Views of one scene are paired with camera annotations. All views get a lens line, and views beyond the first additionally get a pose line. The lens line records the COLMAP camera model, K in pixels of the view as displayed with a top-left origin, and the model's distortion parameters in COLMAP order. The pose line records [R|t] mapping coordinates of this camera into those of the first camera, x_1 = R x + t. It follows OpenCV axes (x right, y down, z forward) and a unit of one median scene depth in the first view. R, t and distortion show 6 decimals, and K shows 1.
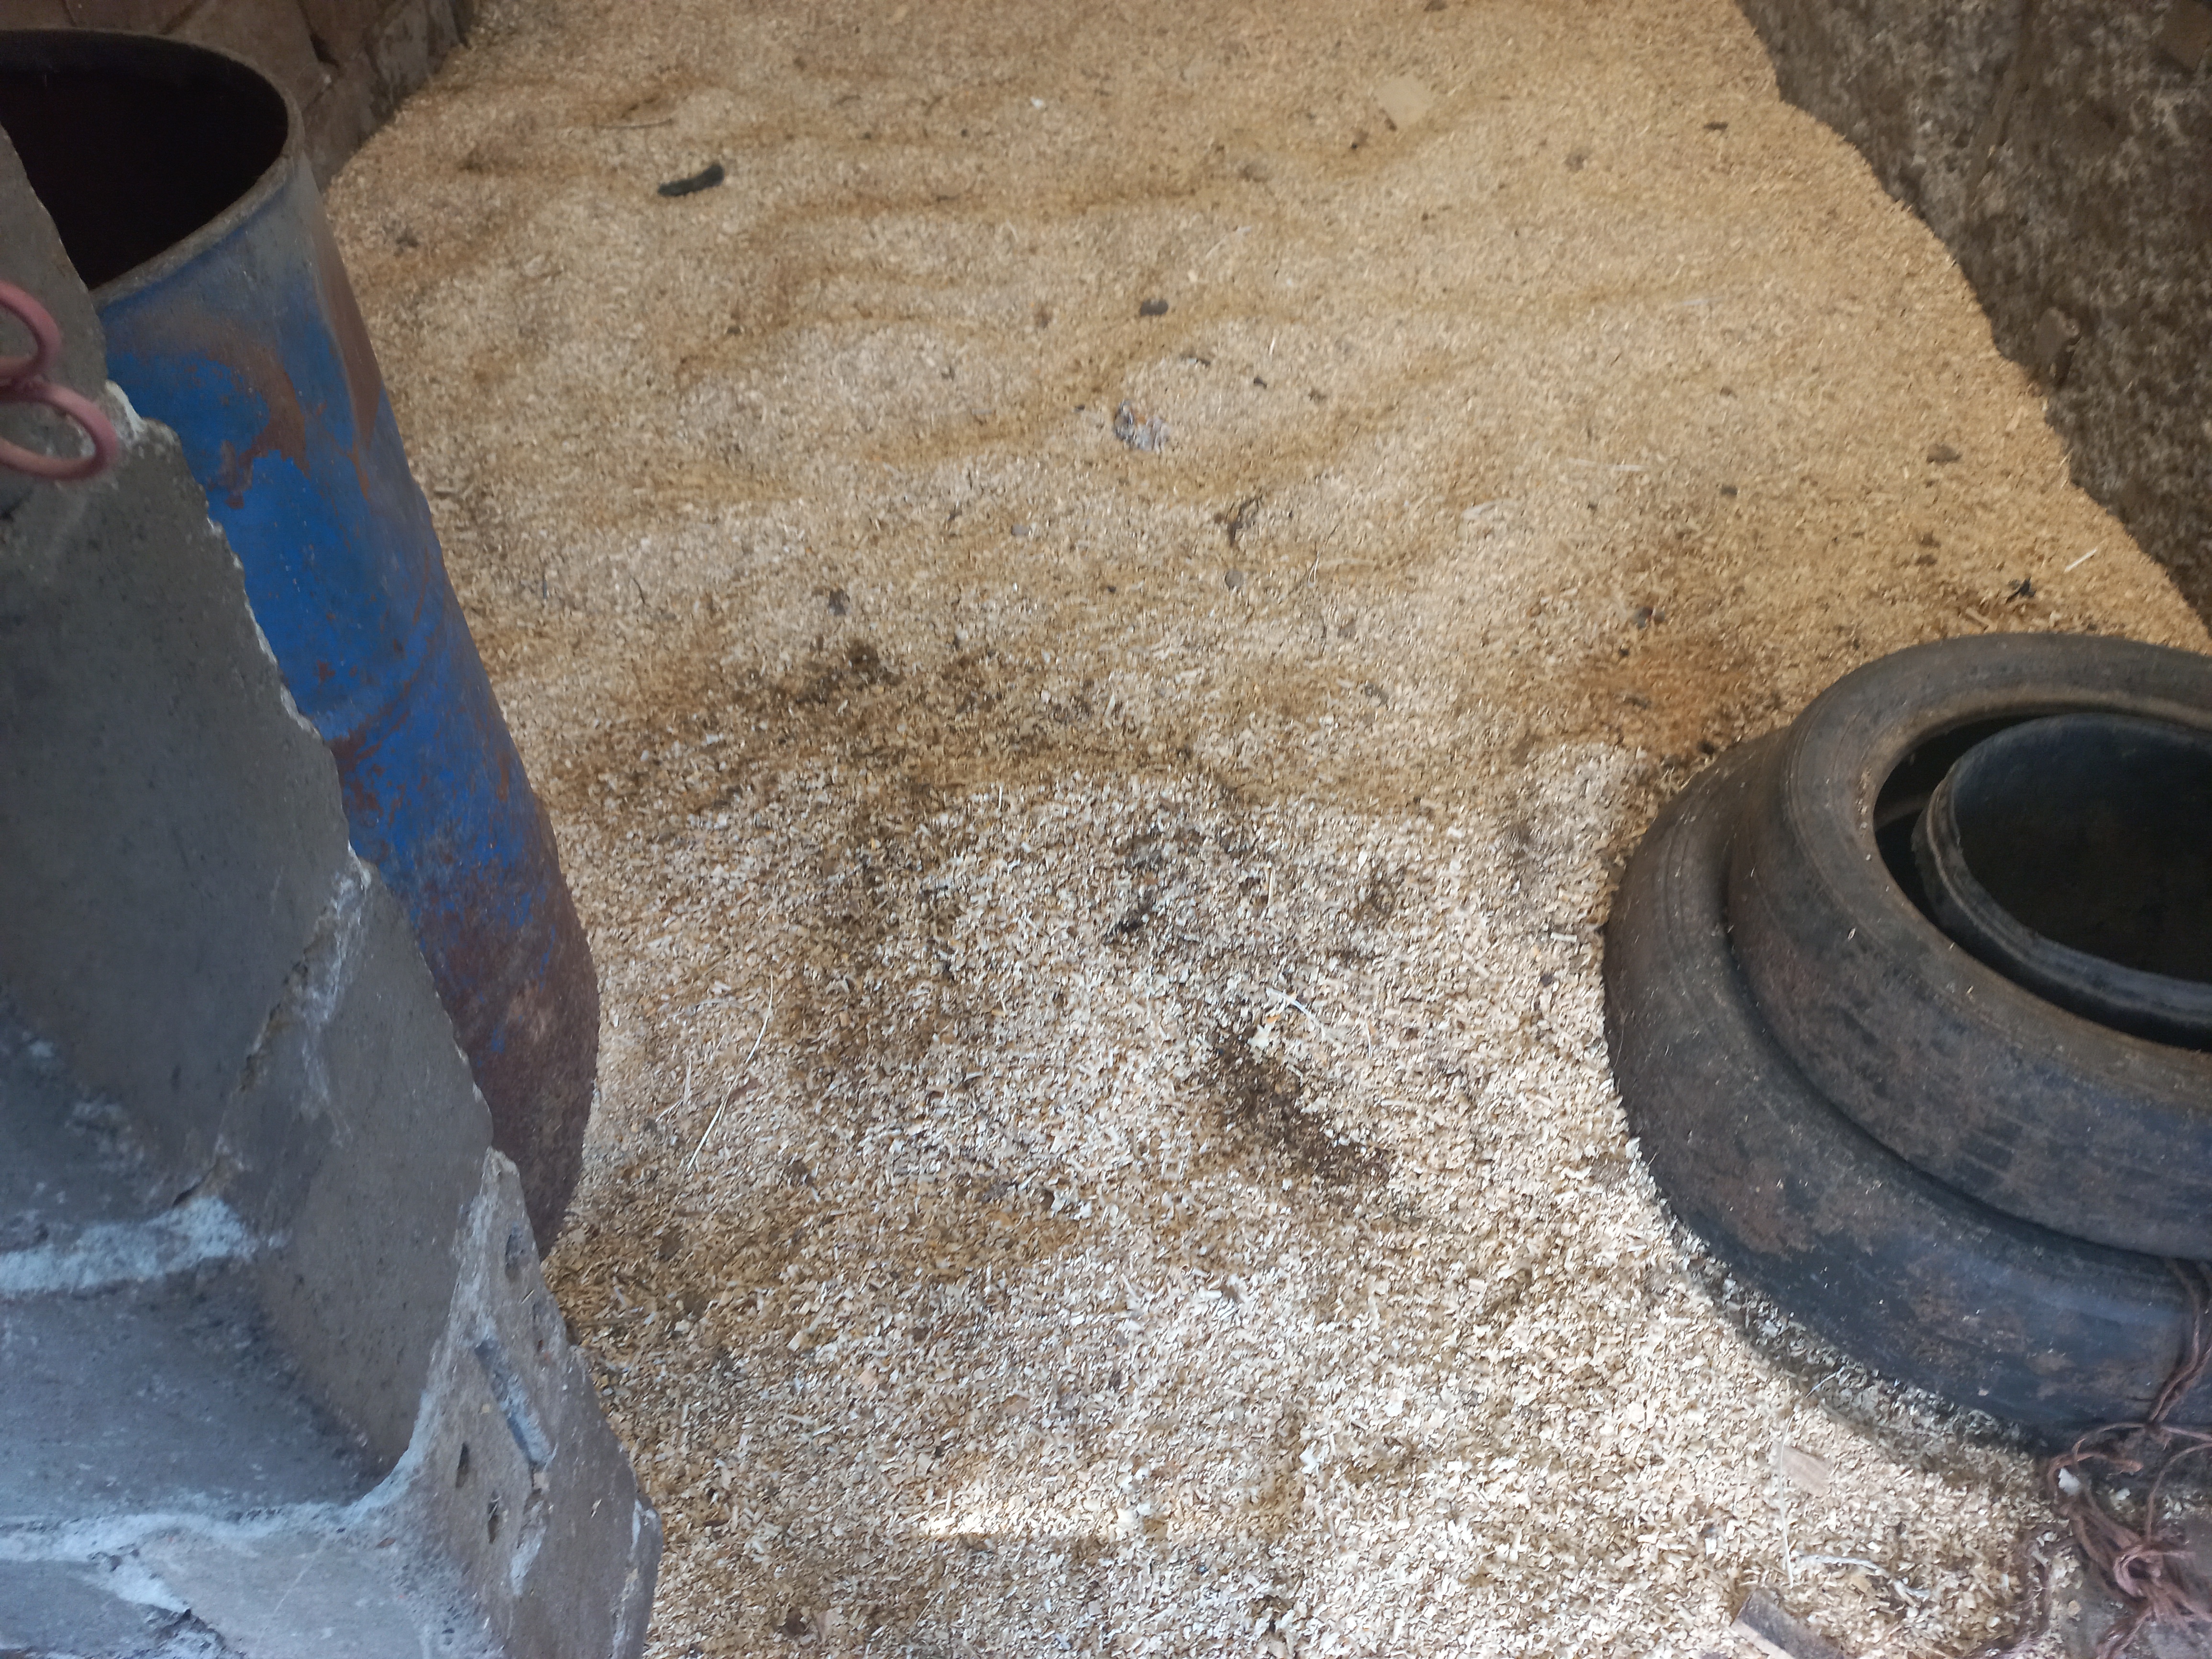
lens RADIAL K [[1602.7, 0, 1148.3], [0, 1602.7, 859.1], [0, 0, 1]] dist [0.029349, 0.000023]
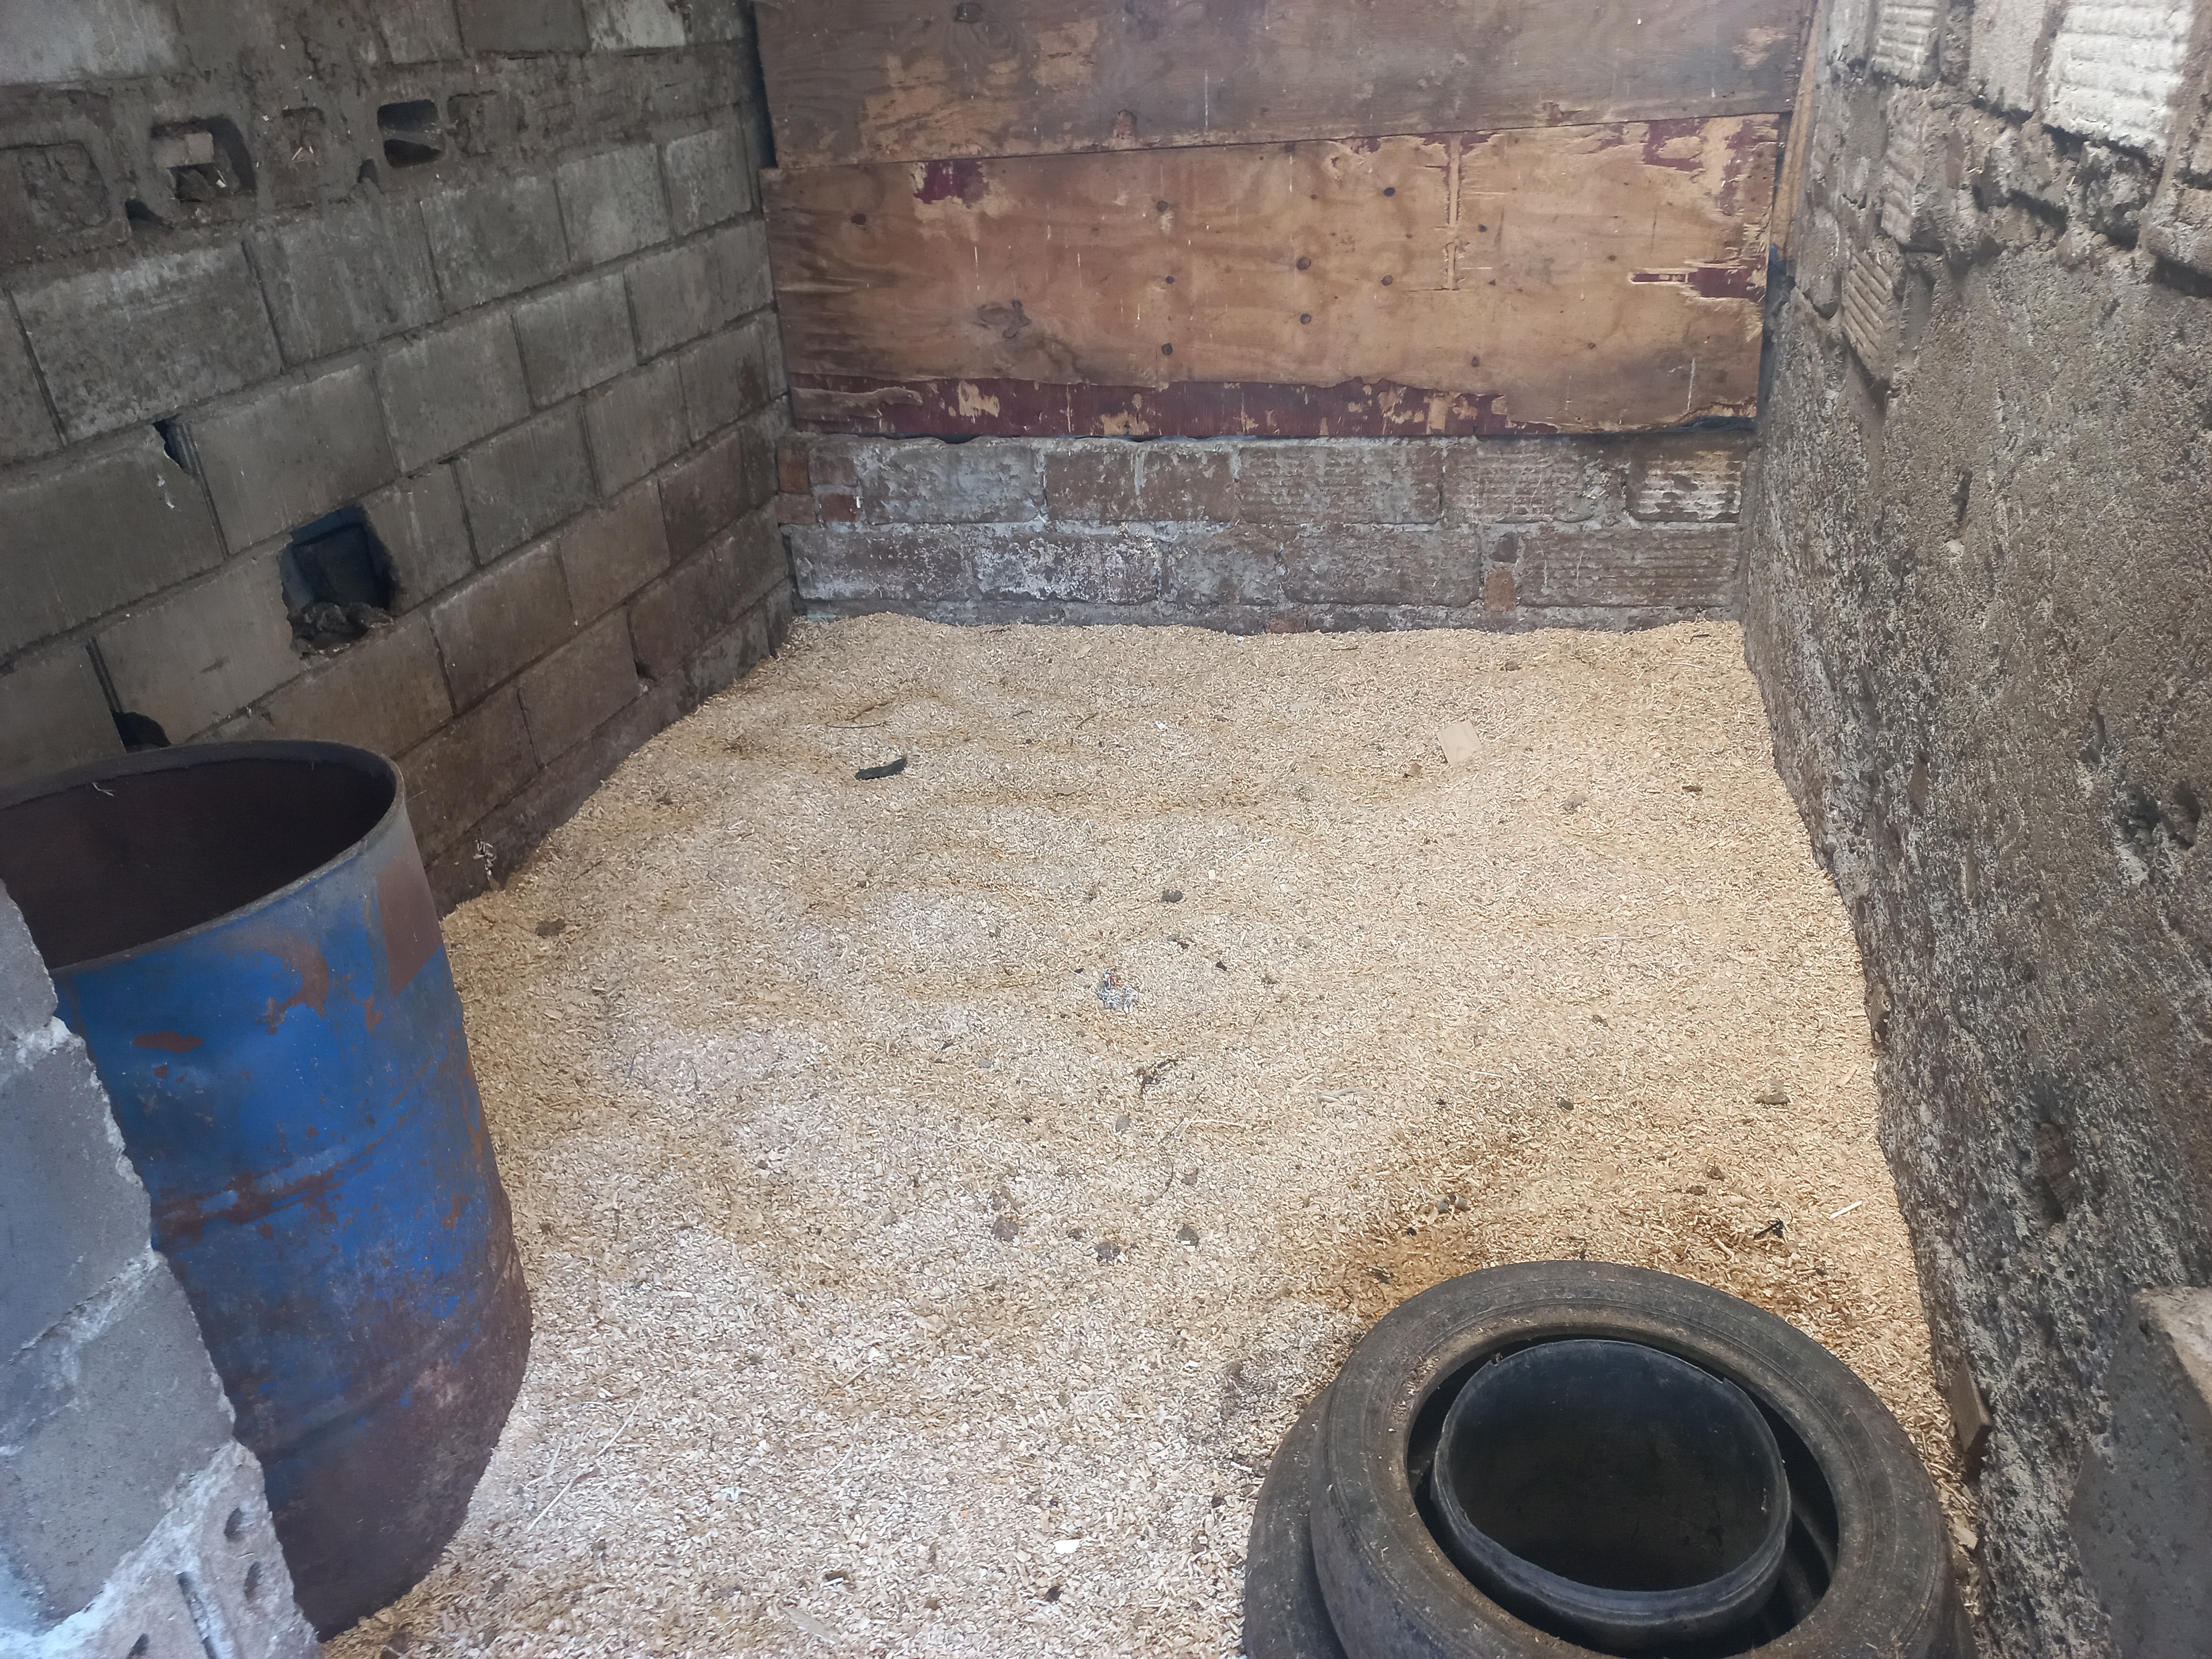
lens RADIAL K [[1602.7, 0, 1131.6], [0, 1602.7, 849.8], [0, 0, 1]] dist [0.029349, 0.000023]
pose [[0.964749, 0.084196, -0.249341, 0.337282], [-0.154542, 0.948128, -0.277795, -0.031501], [0.213018, 0.306536, 0.927717, -0.210366]]
